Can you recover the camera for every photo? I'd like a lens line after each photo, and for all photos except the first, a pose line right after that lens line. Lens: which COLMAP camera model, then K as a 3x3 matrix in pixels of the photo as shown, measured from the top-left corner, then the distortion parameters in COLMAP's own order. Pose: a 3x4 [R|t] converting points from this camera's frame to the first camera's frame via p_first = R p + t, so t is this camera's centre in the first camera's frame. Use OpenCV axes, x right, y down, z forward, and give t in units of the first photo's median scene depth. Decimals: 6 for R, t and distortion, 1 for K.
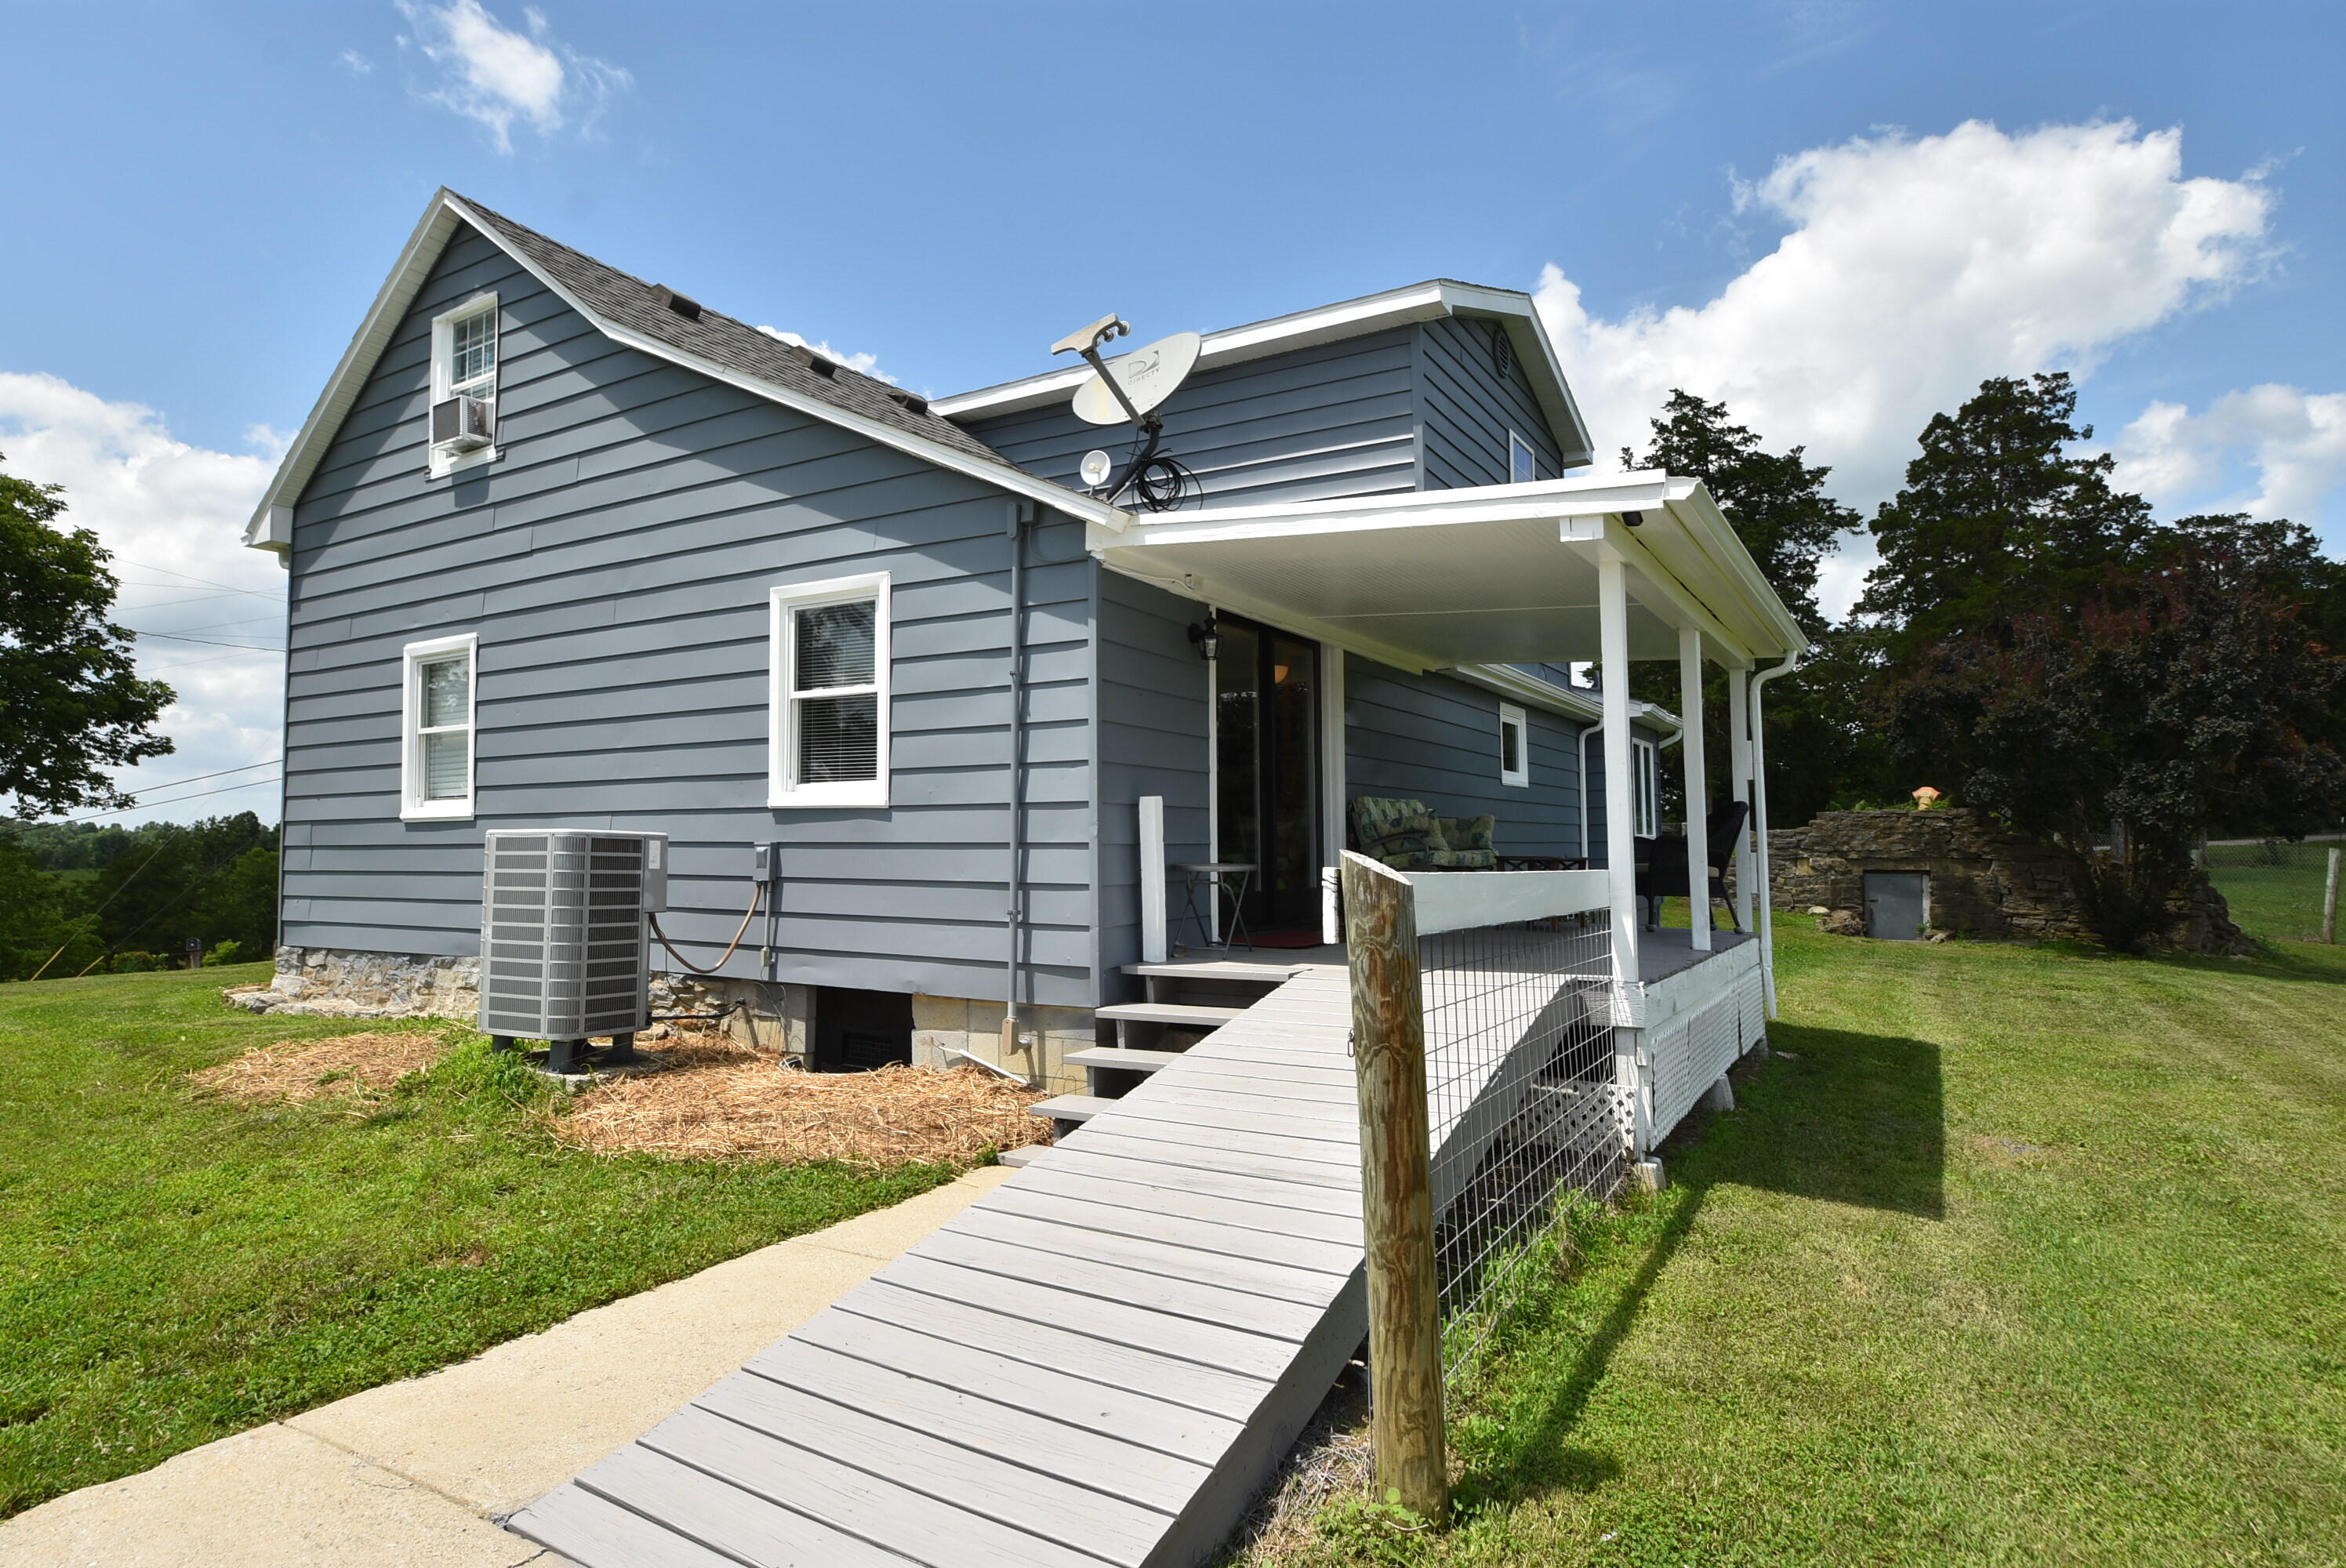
lens RADIAL K [[1258.8, 0, 1169.4], [0, 1258.8, 787.9], [0, 0, 1]] dist [-0.000081, -0.000365]
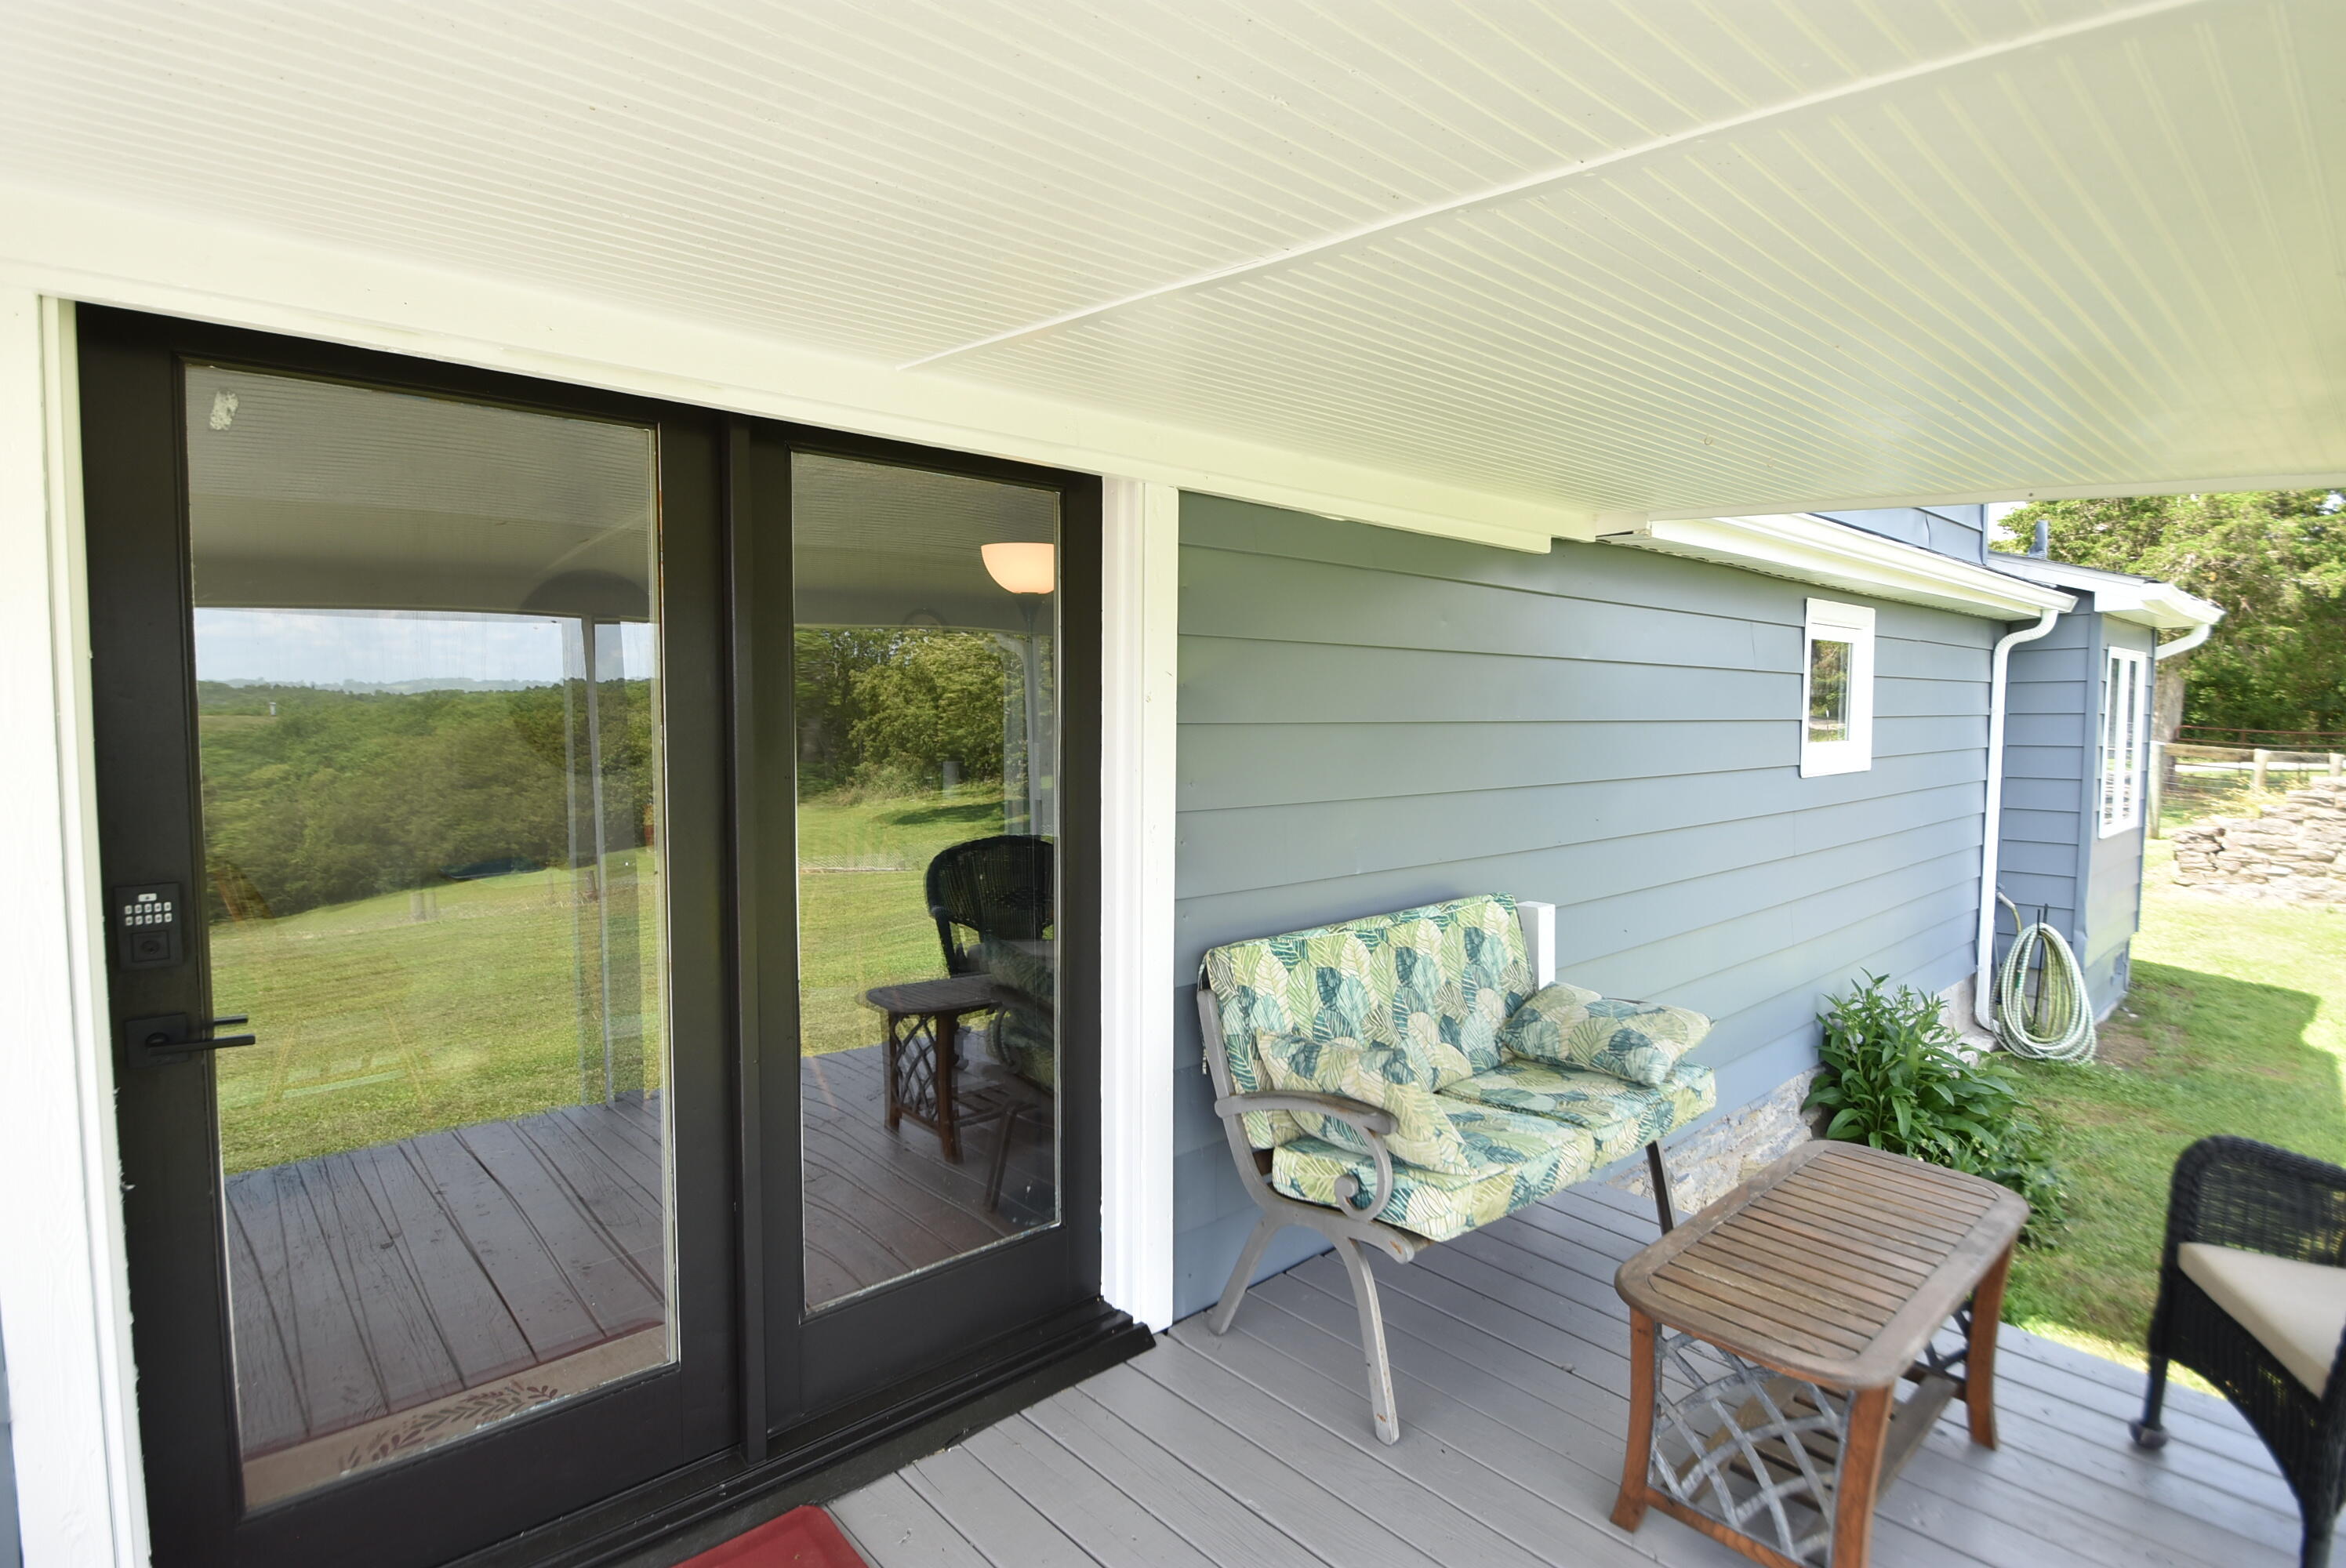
lens RADIAL K [[1180.4, 0, 1179.2], [0, 1180.4, 783.0], [0, 0, 1]] dist [-0.001583, -0.000286]
pose [[0.961338, 0.037366, -0.272824, 0.130985], [-0.003926, 0.992510, 0.122102, -0.043002], [0.275343, -0.116311, 0.954284, 0.417719]]
